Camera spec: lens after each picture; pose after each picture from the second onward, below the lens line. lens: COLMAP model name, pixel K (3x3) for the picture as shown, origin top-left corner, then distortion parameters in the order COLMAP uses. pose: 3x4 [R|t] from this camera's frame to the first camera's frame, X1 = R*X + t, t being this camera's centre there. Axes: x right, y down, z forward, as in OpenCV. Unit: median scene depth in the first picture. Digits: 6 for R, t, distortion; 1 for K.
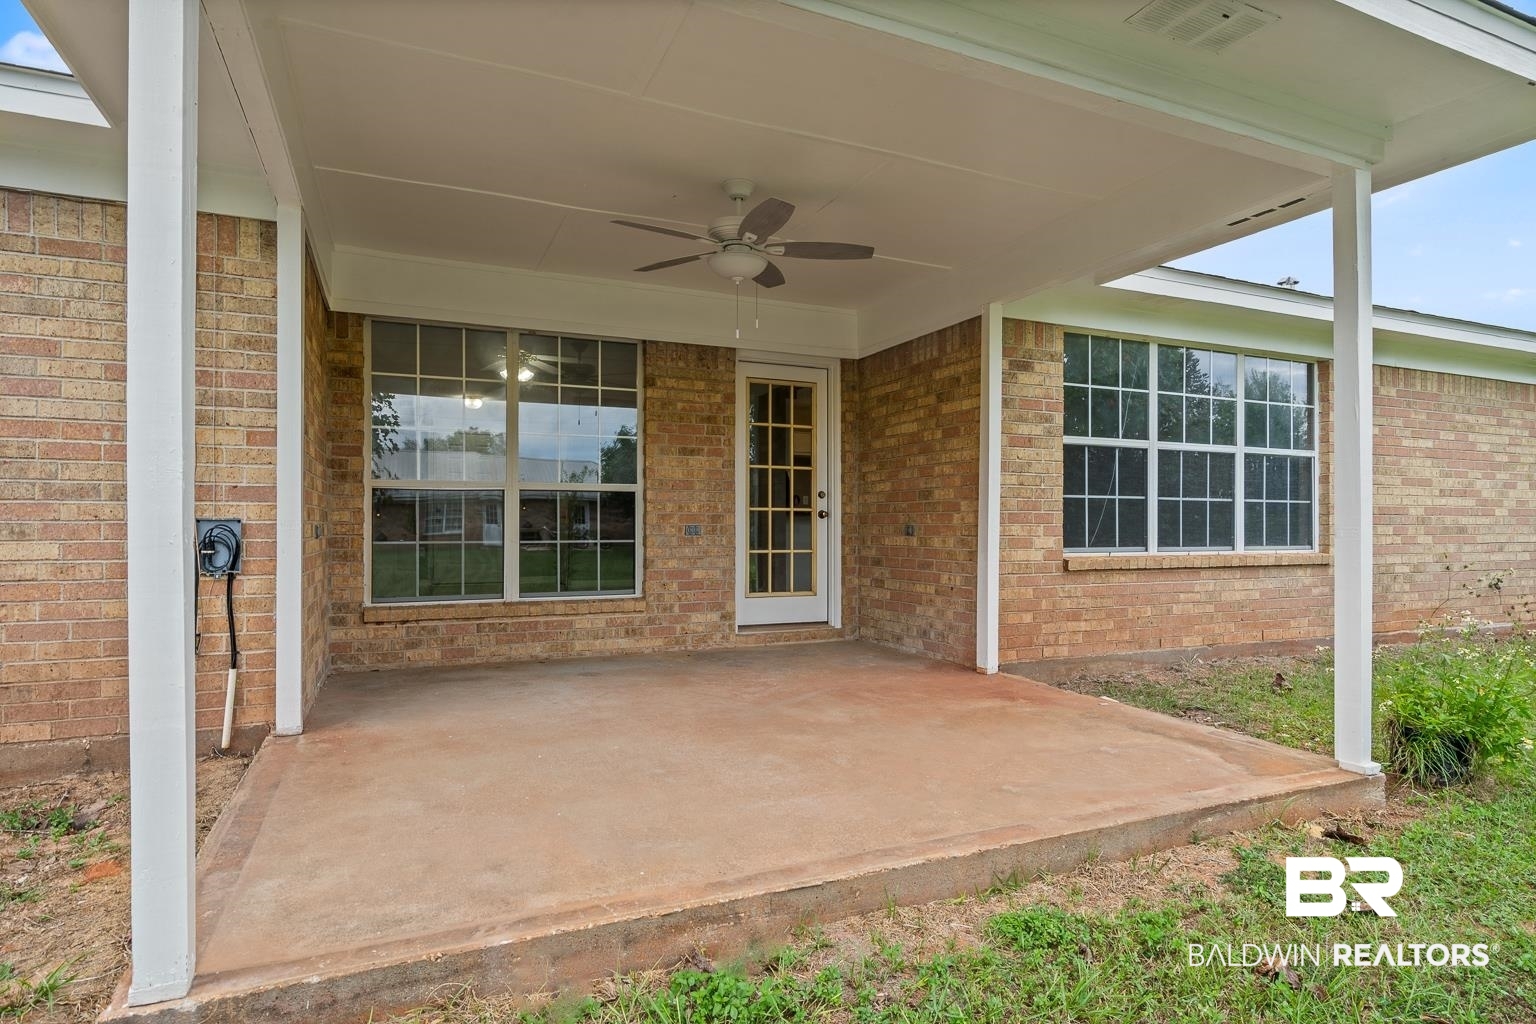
lens RADIAL K [[830.1, 0, 770.7], [0, 830.1, 526.4], [0, 0, 1]] dist [0.001916, -0.000101]
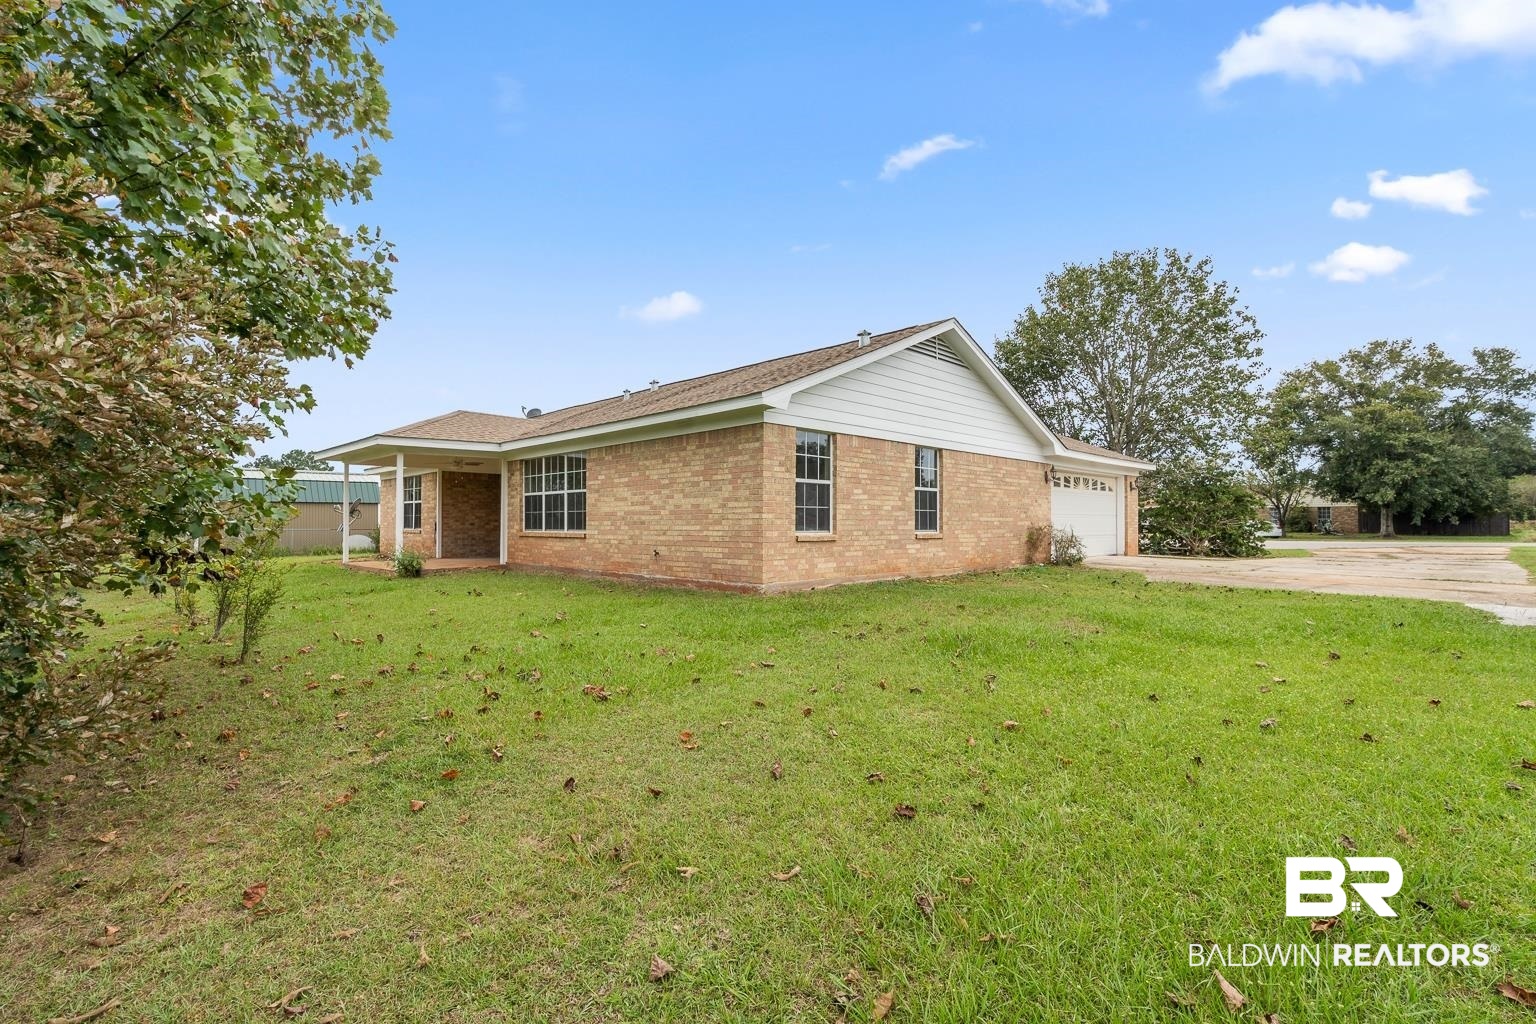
lens RADIAL K [[720.8, 0, 771.6], [0, 720.8, 509.9], [0, 0, 1]] dist [-0.007786, 0.003720]
pose [[0.348267, -0.014714, -0.937280, 2.594774], [0.017435, 0.999806, -0.009218, -0.005065], [0.937233, -0.013131, 0.348456, 0.741086]]
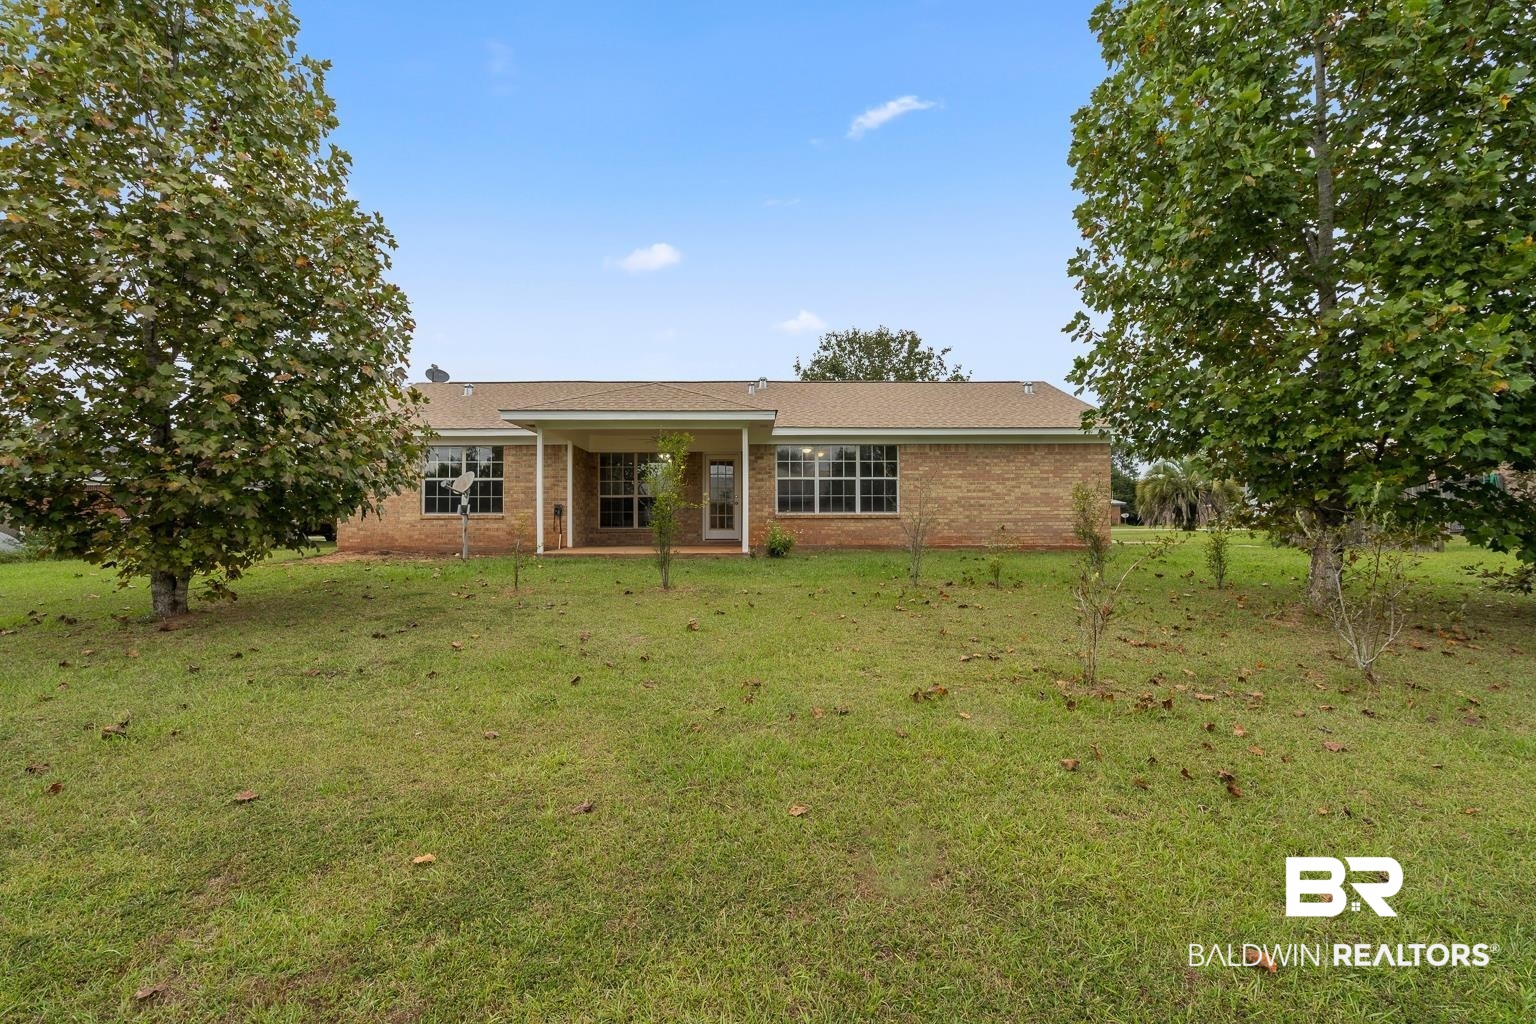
lens RADIAL K [[720.8, 0, 766.6], [0, 720.8, 513.9], [0, 0, 1]] dist [-0.007786, 0.003720]
pose [[0.930052, -0.007650, -0.367349, 1.078023], [0.005836, 0.999965, -0.006050, 0.041098], [0.367382, 0.003483, 0.930064, -1.320146]]
